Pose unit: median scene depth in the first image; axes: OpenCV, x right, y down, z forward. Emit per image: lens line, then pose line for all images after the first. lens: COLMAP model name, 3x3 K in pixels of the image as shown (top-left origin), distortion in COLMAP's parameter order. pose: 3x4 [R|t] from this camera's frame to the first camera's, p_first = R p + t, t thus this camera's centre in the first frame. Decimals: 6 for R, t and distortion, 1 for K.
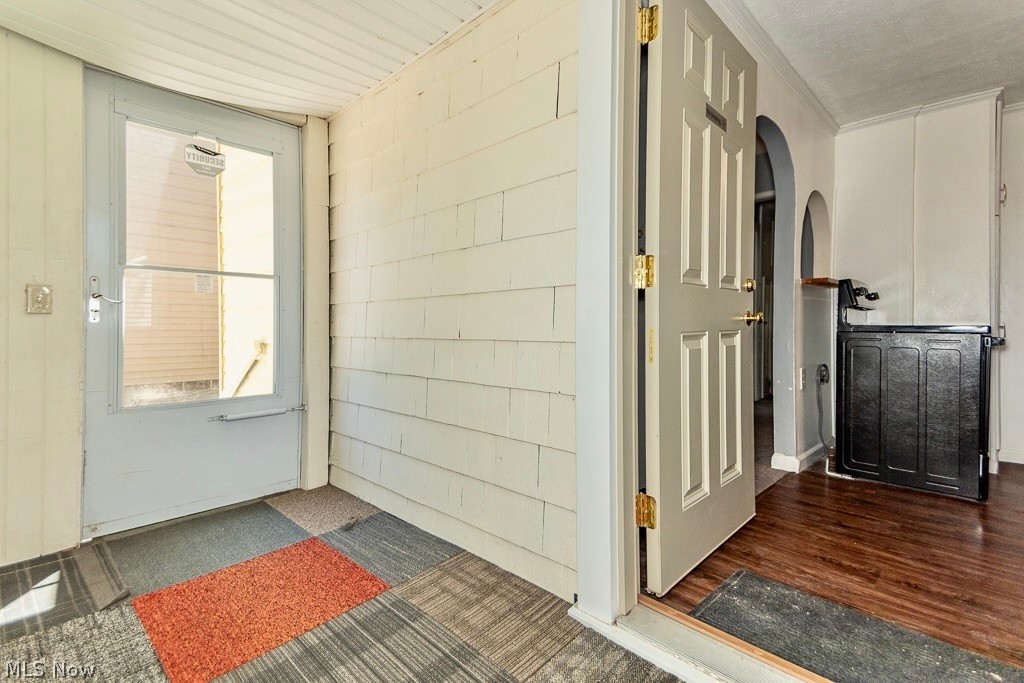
lens RADIAL K [[465.1, 0, 525.5], [0, 465.1, 326.4], [0, 0, 1]] dist [0.019468, -0.002585]
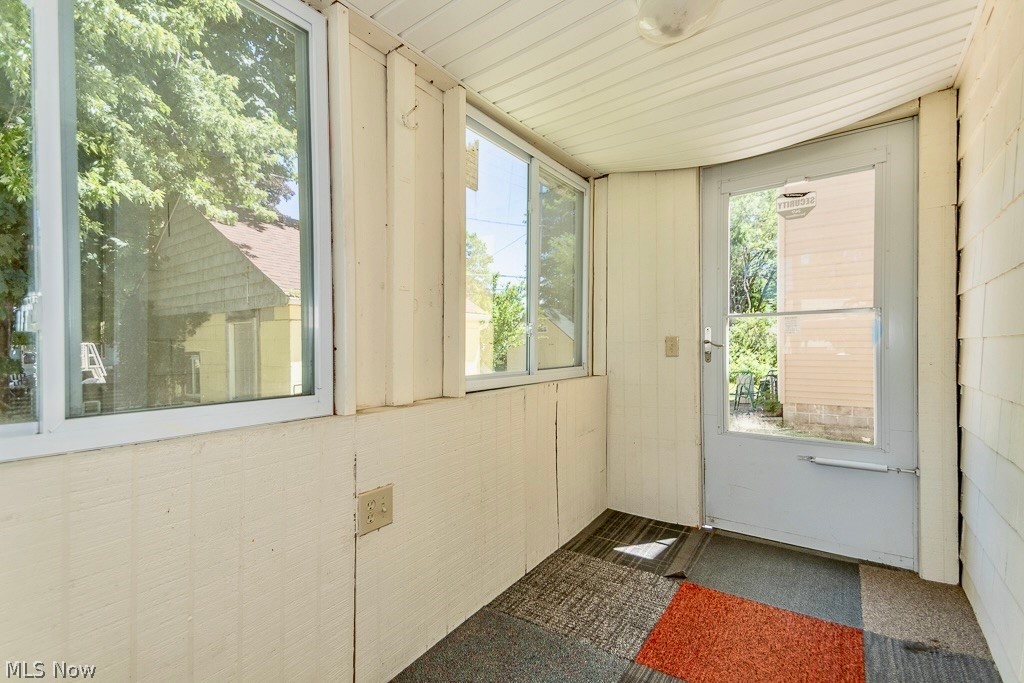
lens RADIAL K [[465.1, 0, 513.0], [0, 465.1, 348.8], [0, 0, 1]] dist [0.019468, -0.002585]
pose [[0.134952, -0.000671, -0.990852, 0.272097], [0.003540, 0.999994, -0.000195, -0.043009], [0.990846, -0.003481, 0.134953, 0.270450]]
